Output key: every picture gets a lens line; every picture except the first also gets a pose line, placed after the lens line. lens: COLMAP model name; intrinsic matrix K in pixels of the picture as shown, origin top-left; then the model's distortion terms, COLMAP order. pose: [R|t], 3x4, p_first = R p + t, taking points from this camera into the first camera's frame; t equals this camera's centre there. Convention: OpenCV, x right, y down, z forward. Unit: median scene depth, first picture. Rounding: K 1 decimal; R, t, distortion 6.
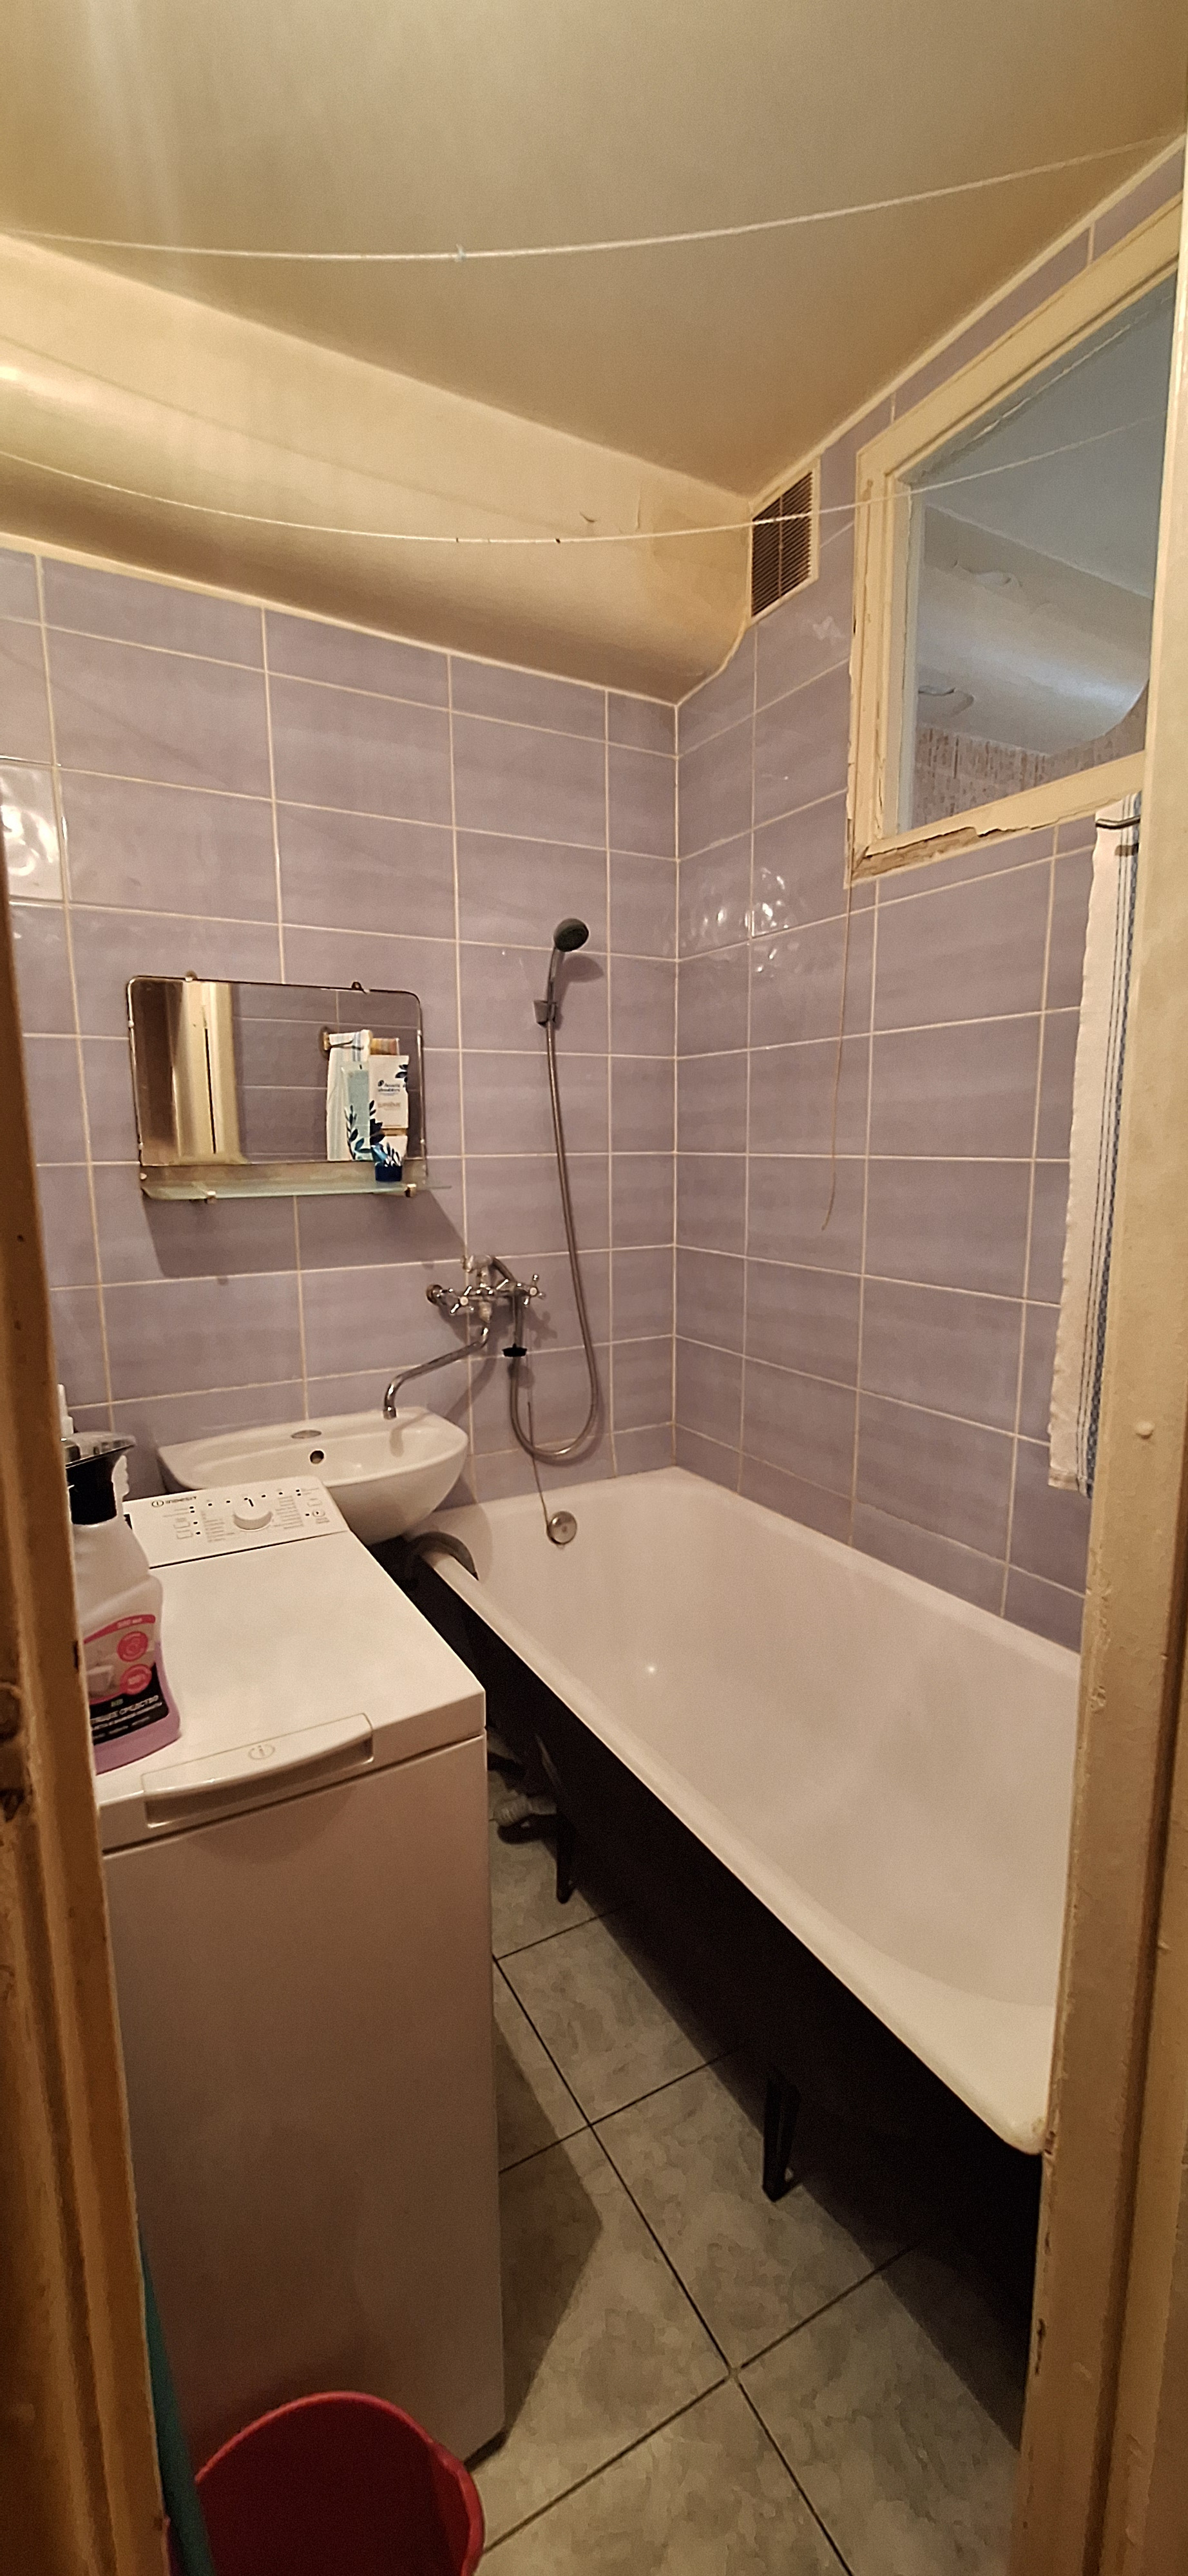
lens RADIAL K [[1018.8, 0, 585.8], [0, 1018.8, 1288.4], [0, 0, 1]] dist [-0.012583, 0.001900]
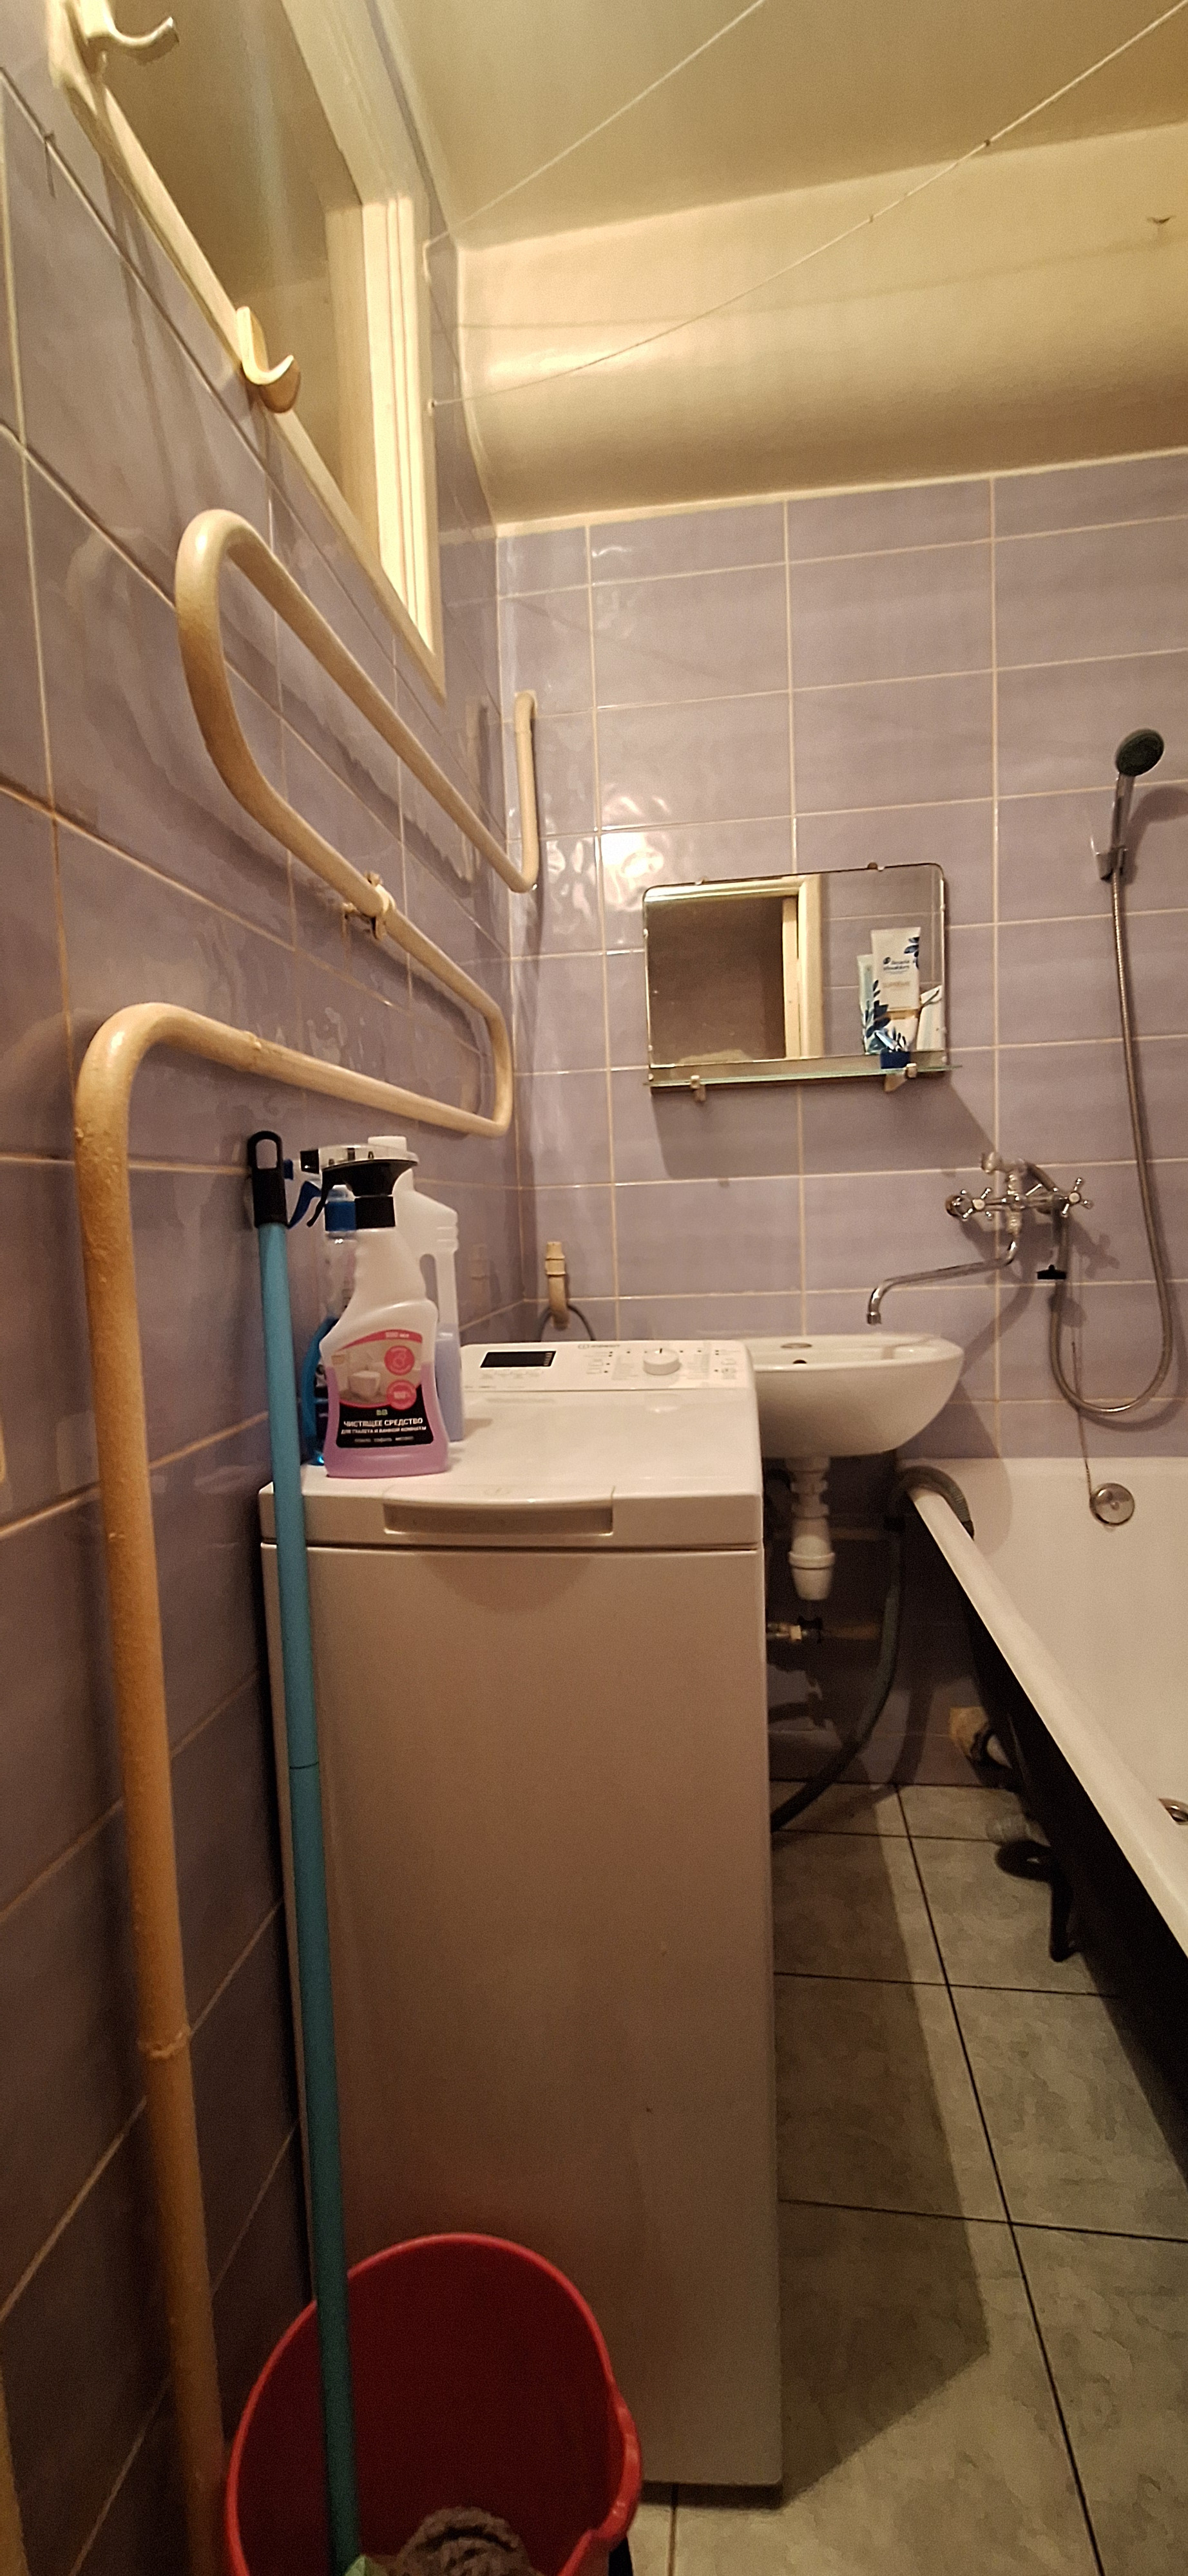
lens RADIAL K [[1018.8, 0, 600.0], [0, 1018.8, 1298.7], [0, 0, 1]] dist [-0.012583, 0.001900]
pose [[0.799935, 0.030226, -0.599325, 0.141565], [-0.059506, 0.997804, -0.029101, 0.136391], [0.597129, 0.058942, 0.799977, 0.133579]]
